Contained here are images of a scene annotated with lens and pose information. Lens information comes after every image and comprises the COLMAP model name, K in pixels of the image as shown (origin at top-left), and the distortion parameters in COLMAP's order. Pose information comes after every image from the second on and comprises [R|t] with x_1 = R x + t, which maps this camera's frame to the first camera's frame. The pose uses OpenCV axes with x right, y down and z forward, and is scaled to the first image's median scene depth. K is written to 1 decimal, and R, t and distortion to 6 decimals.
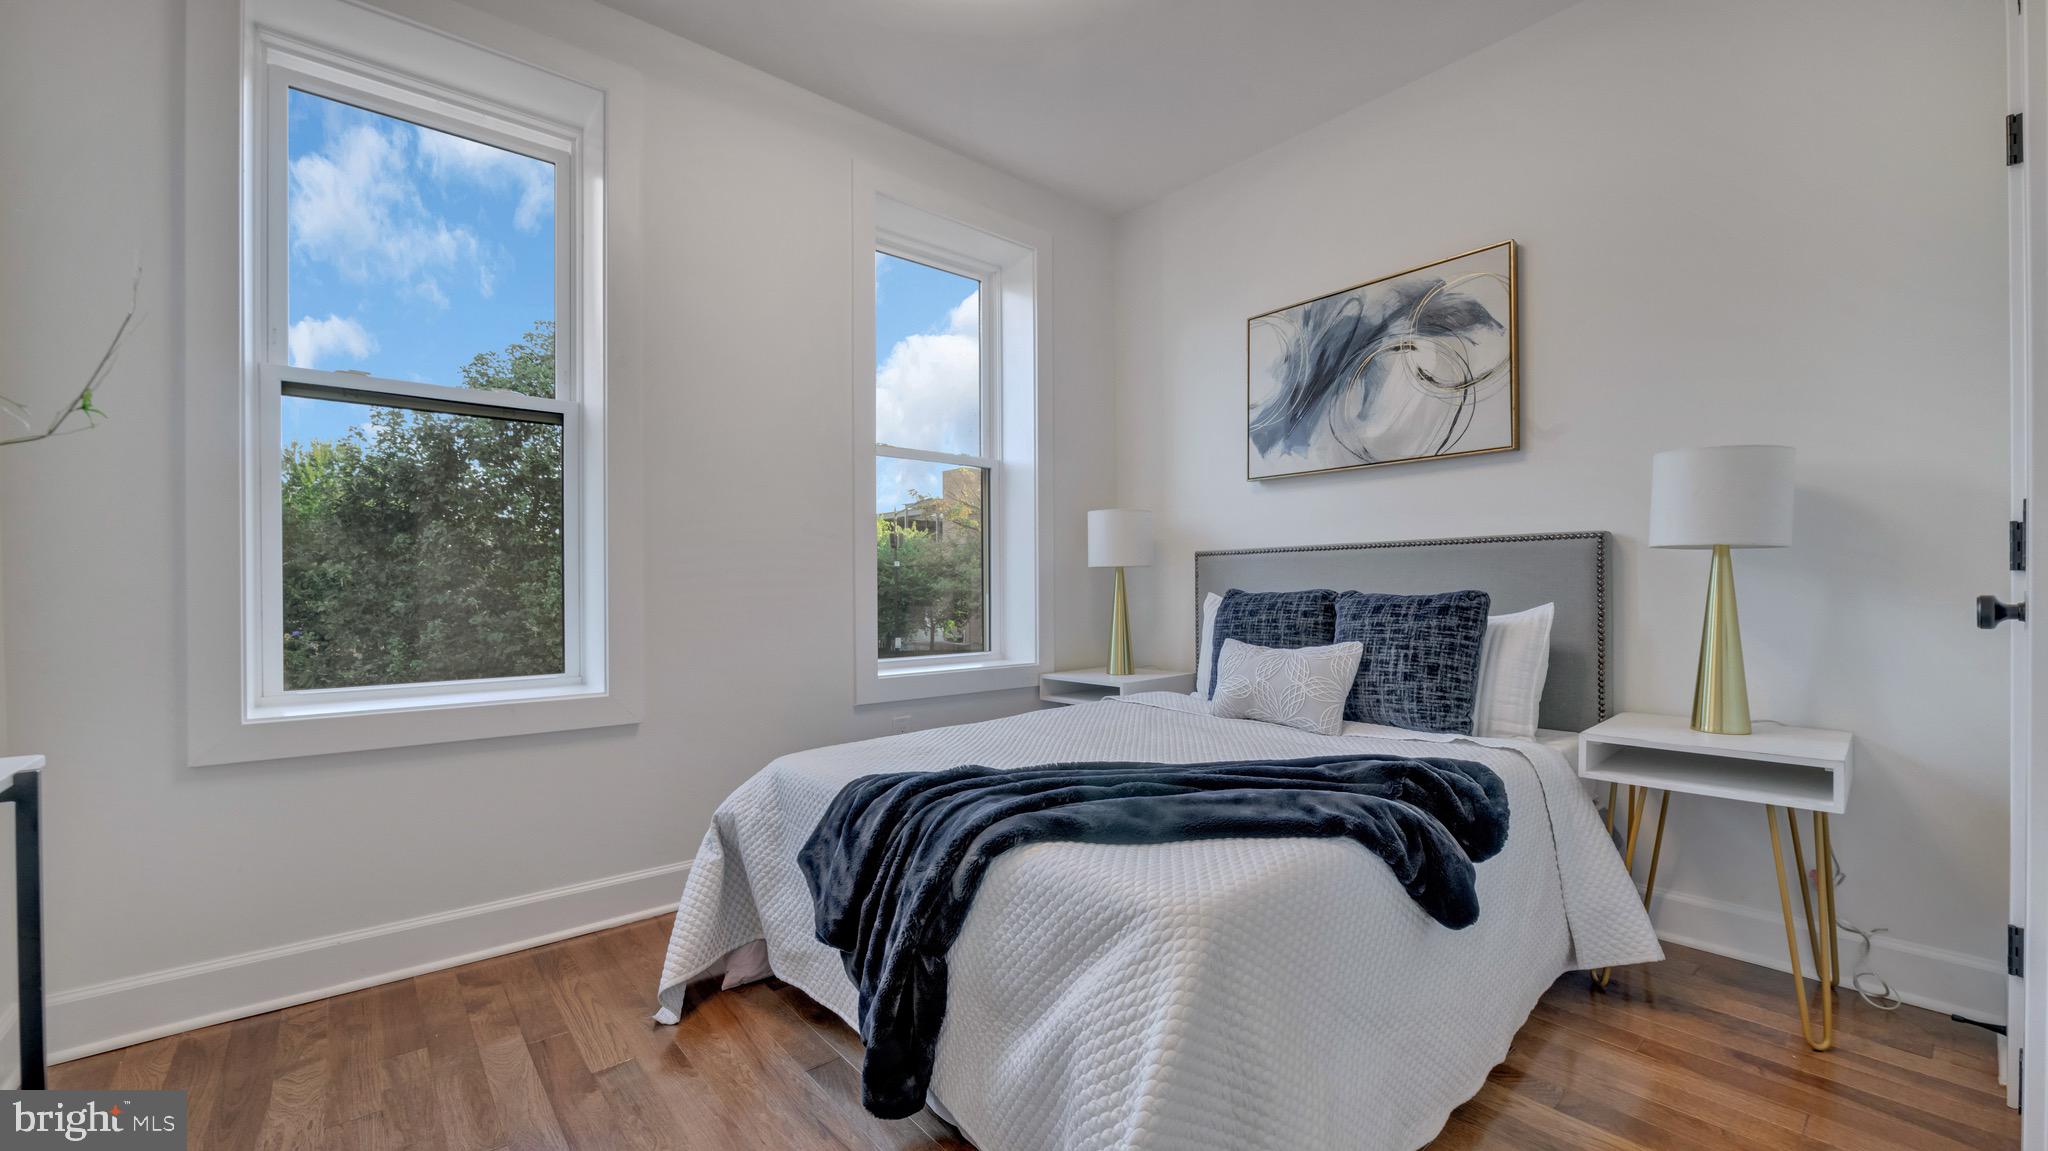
lens RADIAL K [[815.7, 0, 1026.9], [0, 815.7, 571.8], [0, 0, 1]] dist [-0.008002, 0.000081]
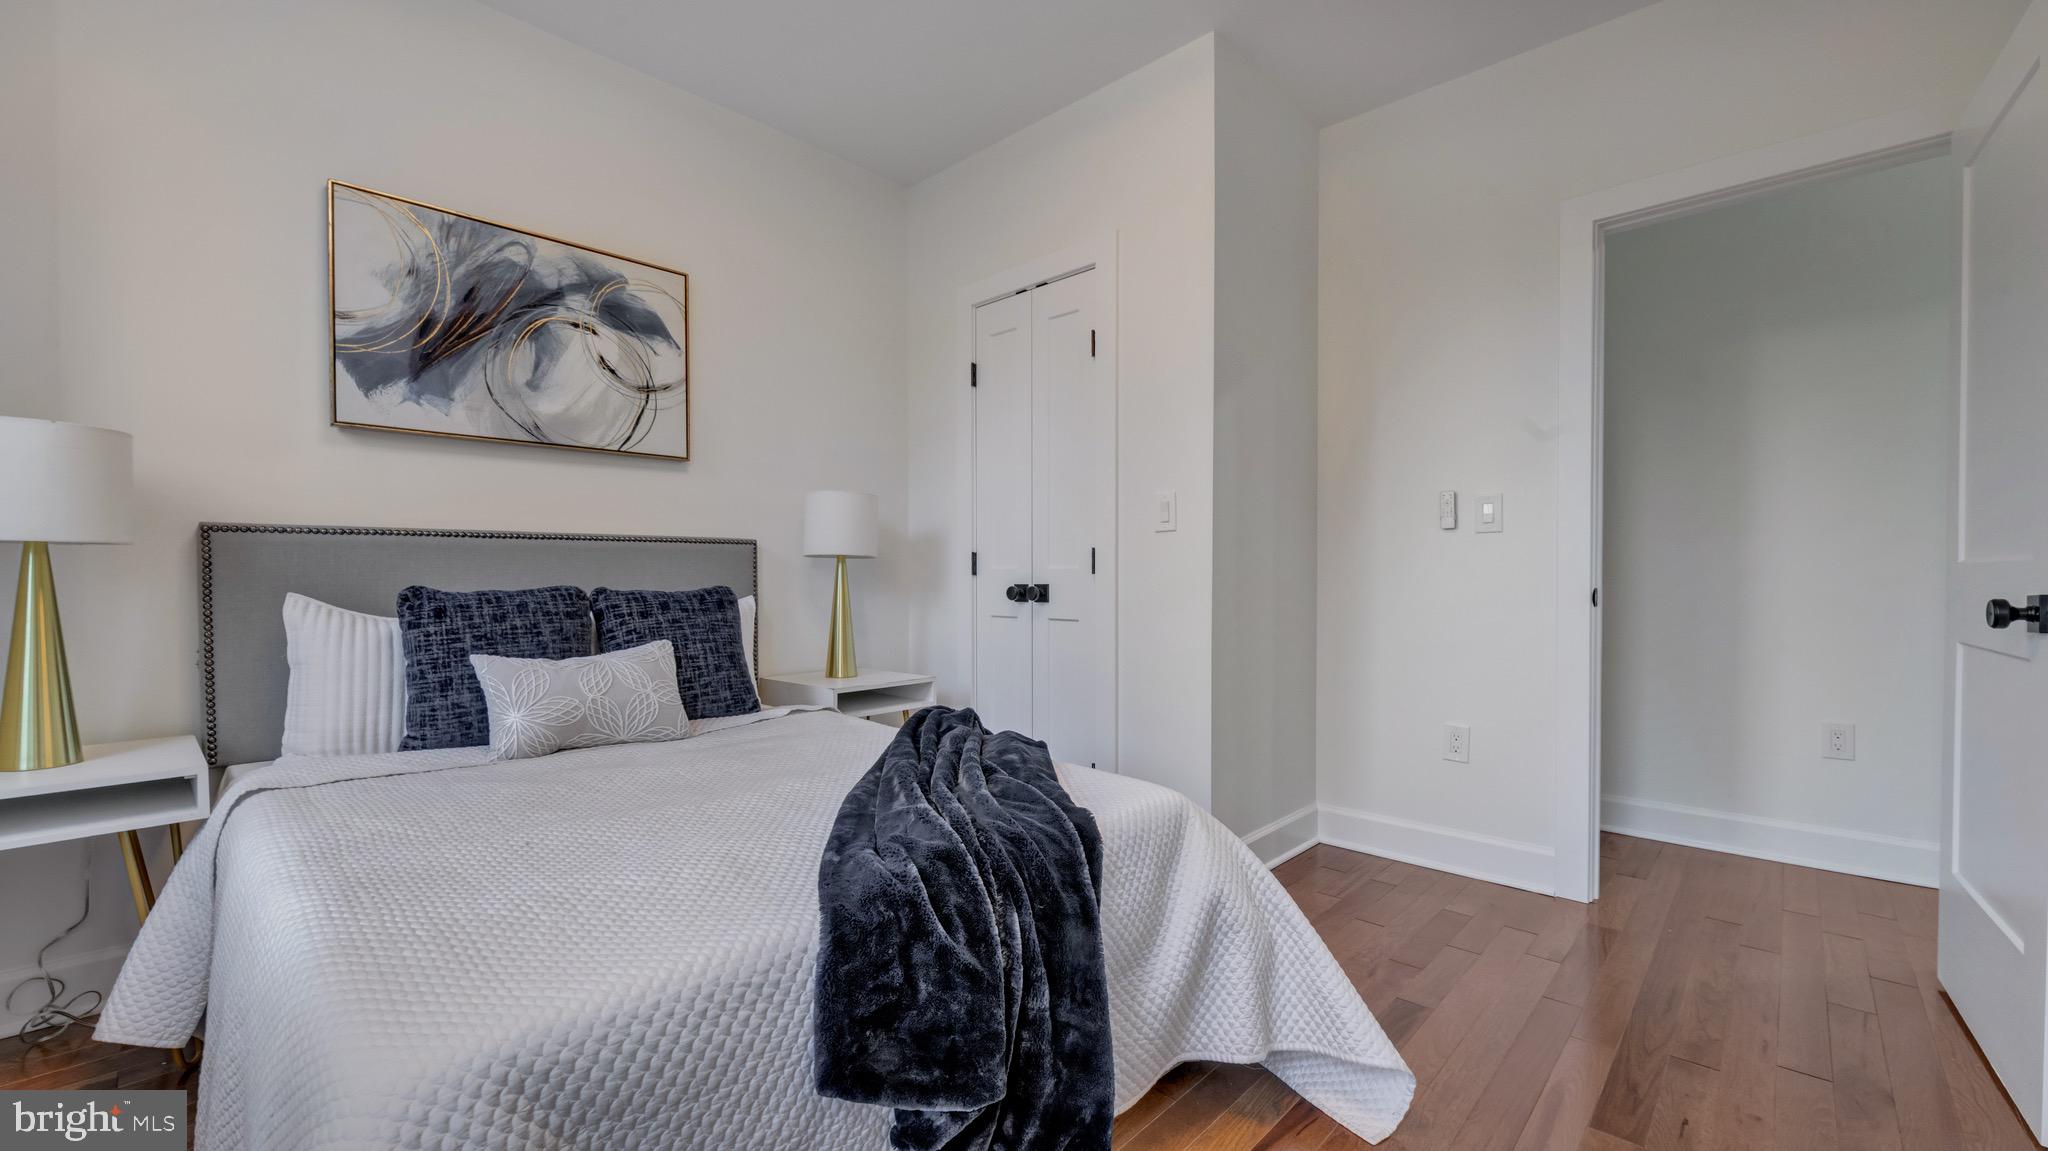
lens RADIAL K [[815.7, 0, 1024.6], [0, 815.7, 574.9], [0, 0, 1]] dist [-0.008002, 0.000081]
pose [[-0.106906, 0.014180, 0.994168, -0.509300], [-0.012172, 0.999805, -0.015570, 0.016365], [-0.994195, -0.013766, -0.106713, 0.586811]]
